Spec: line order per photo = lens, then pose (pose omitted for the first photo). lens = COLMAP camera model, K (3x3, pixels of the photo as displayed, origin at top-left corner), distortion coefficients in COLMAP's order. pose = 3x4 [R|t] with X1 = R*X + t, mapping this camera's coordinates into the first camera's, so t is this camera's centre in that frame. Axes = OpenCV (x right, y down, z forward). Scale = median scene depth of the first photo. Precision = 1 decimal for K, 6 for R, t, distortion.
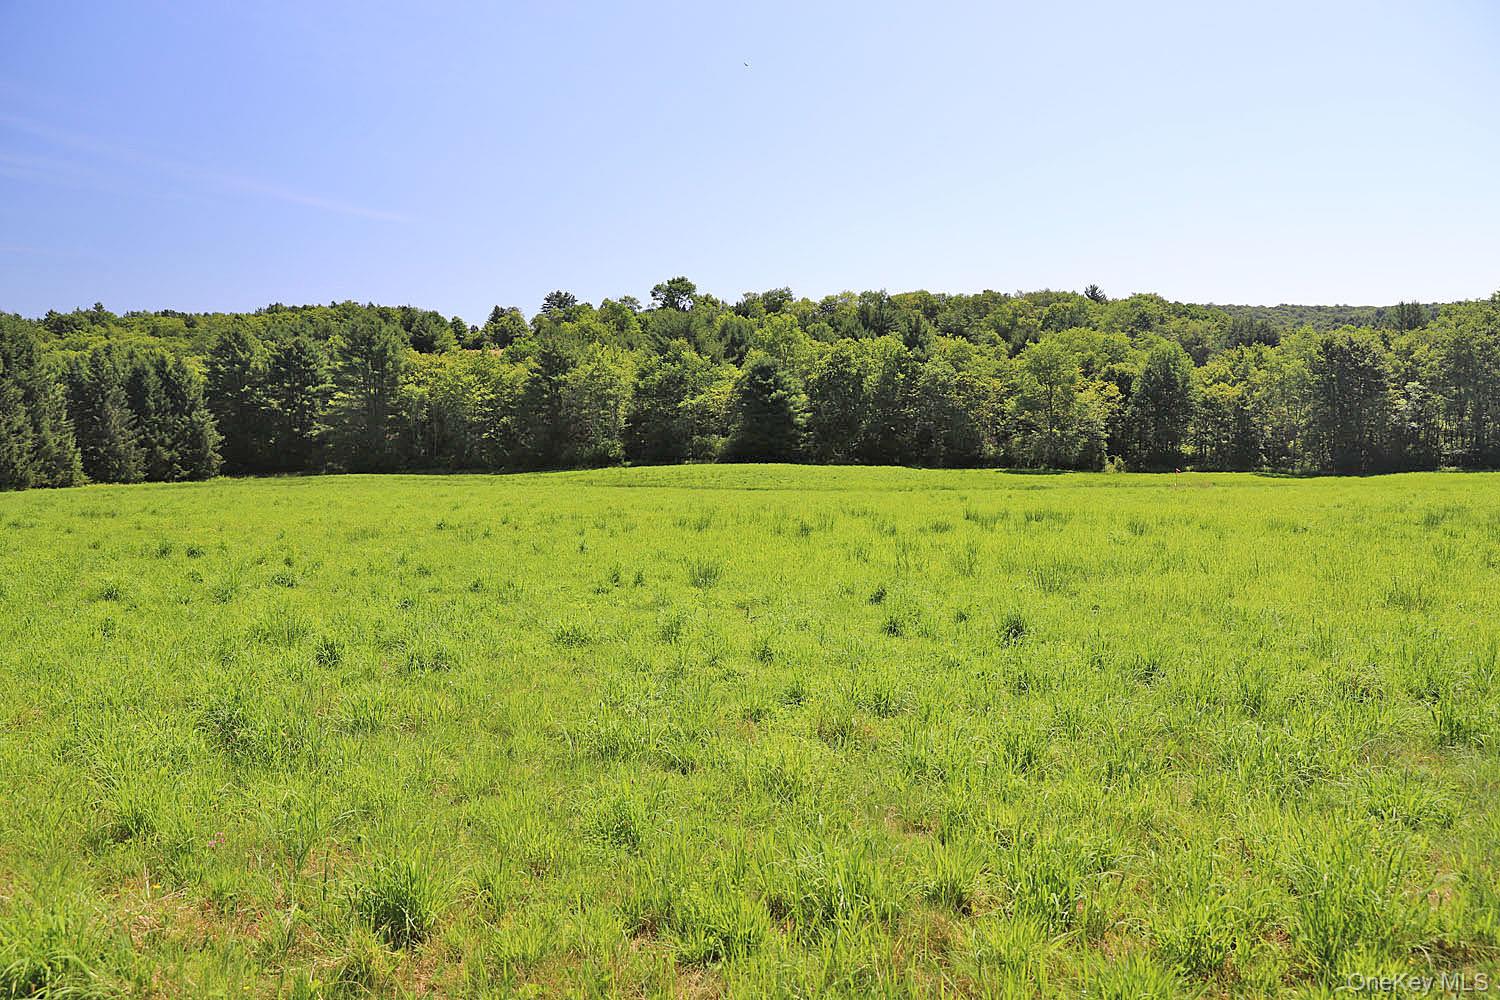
lens RADIAL K [[1038.0, 0, 753.6], [0, 1038.0, 494.6], [0, 0, 1]] dist [-0.104036, 0.085778]
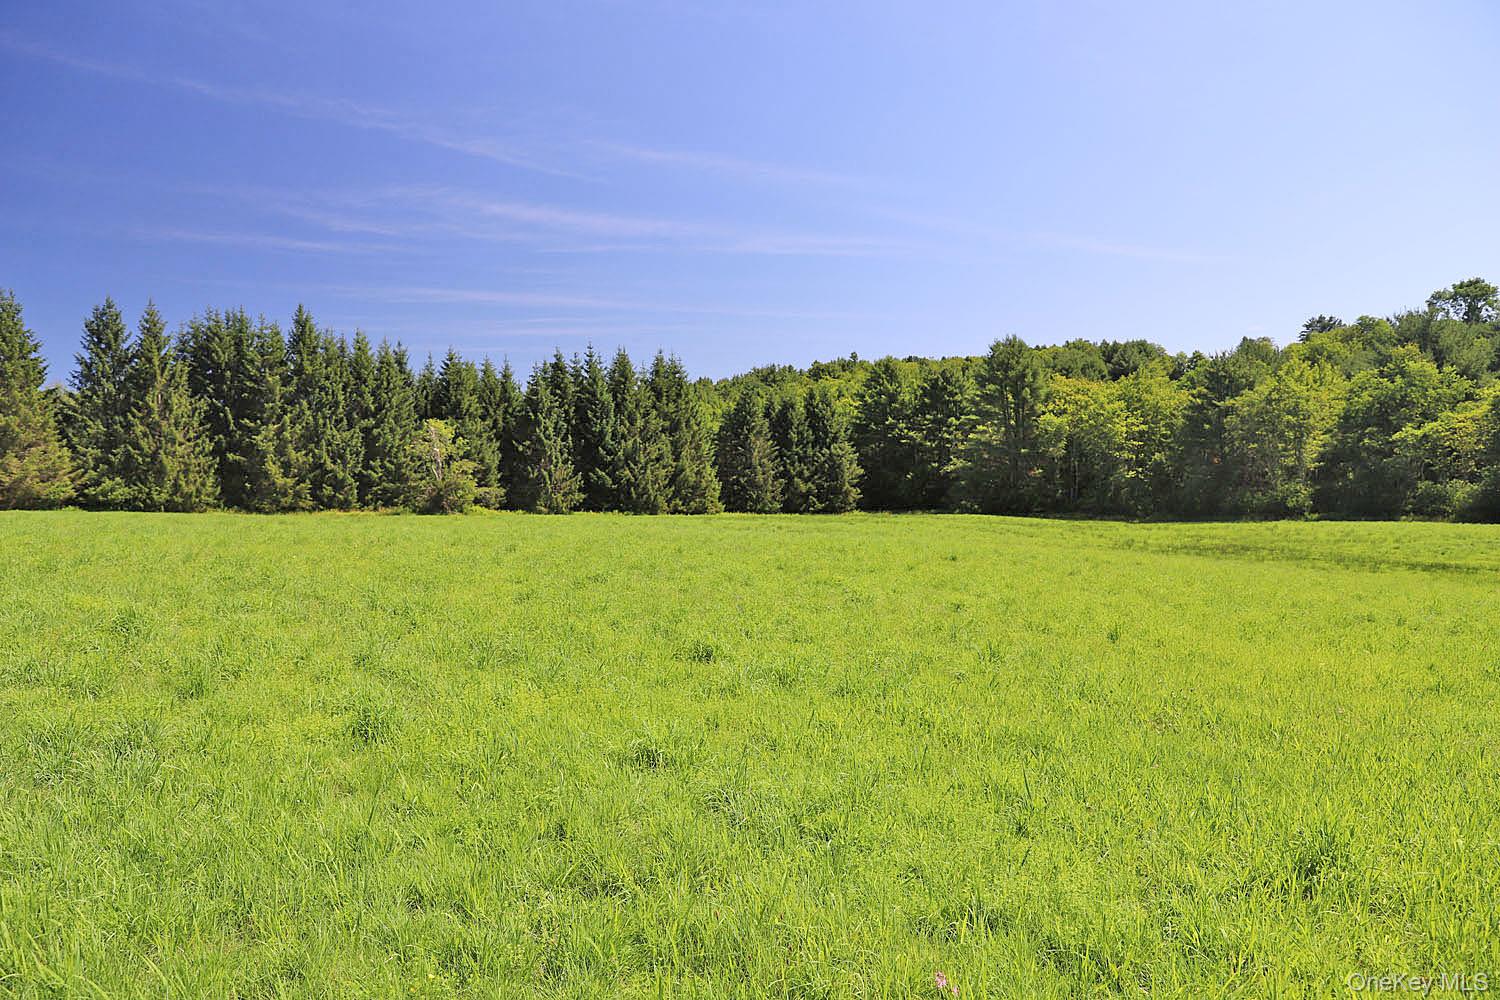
lens RADIAL K [[1038.0, 0, 739.2], [0, 1038.0, 493.4], [0, 0, 1]] dist [-0.104036, 0.085778]
pose [[0.744712, 0.029156, -0.666748, 0.052074], [-0.058875, 0.998020, -0.022116, -0.006293], [0.664784, 0.055725, 0.744955, 0.185411]]
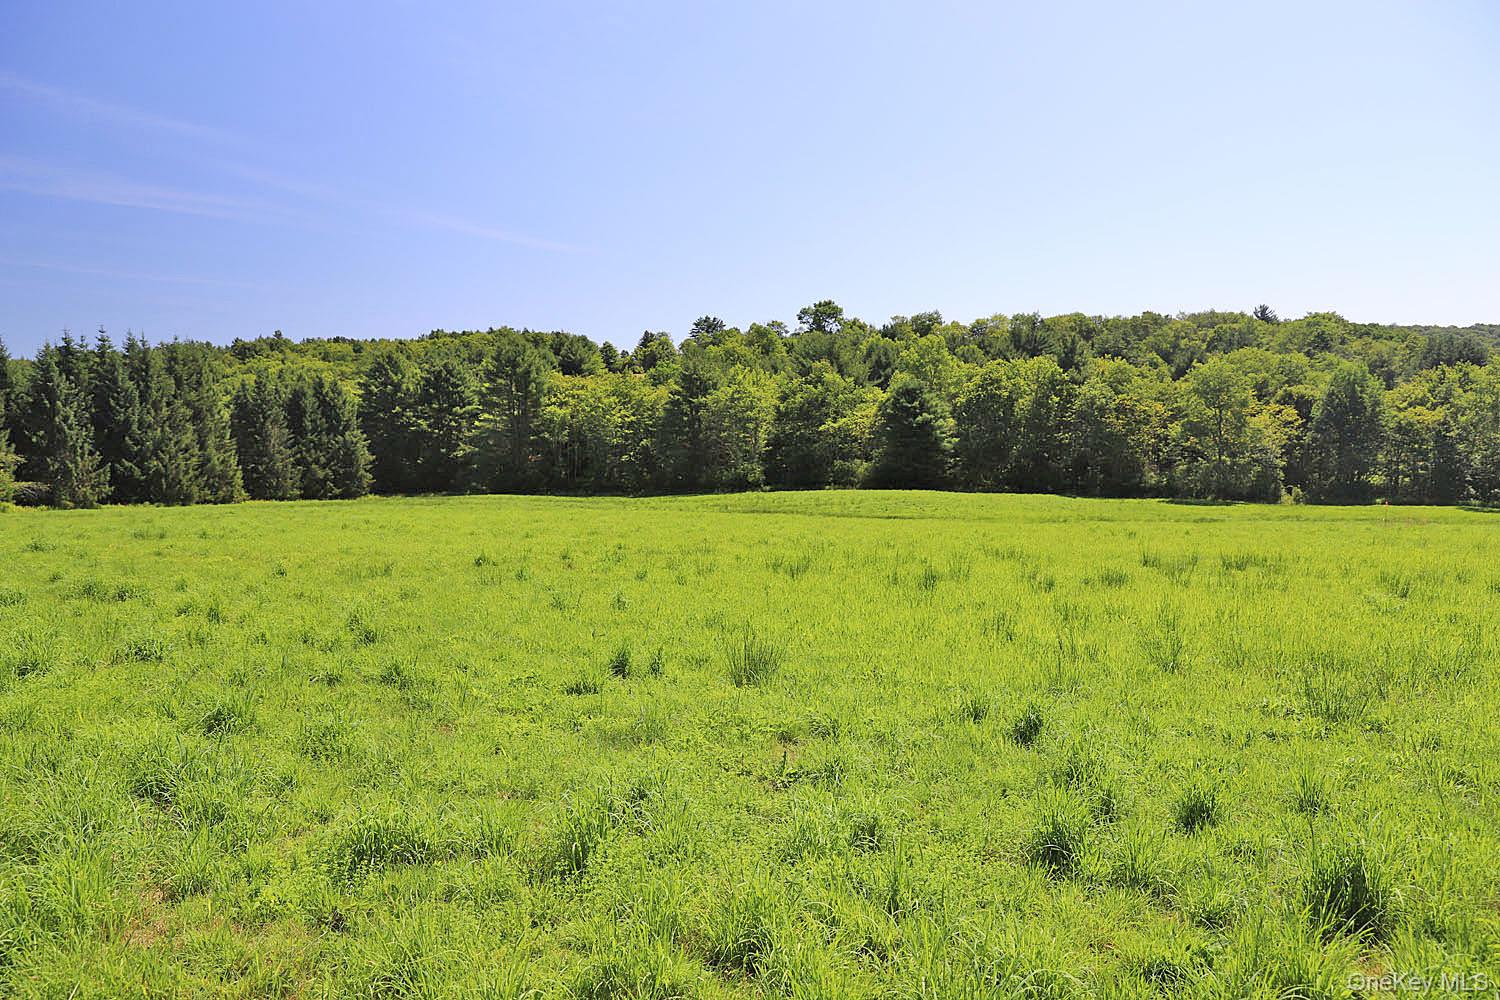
lens RADIAL K [[1038.0, 0, 750.4], [0, 1038.0, 491.2], [0, 0, 1]] dist [-0.104036, 0.085778]
pose [[0.989423, 0.012947, -0.144479, 0.003749], [-0.016934, 0.999508, -0.026400, -0.001068], [0.144066, 0.028567, 0.989156, 0.031581]]
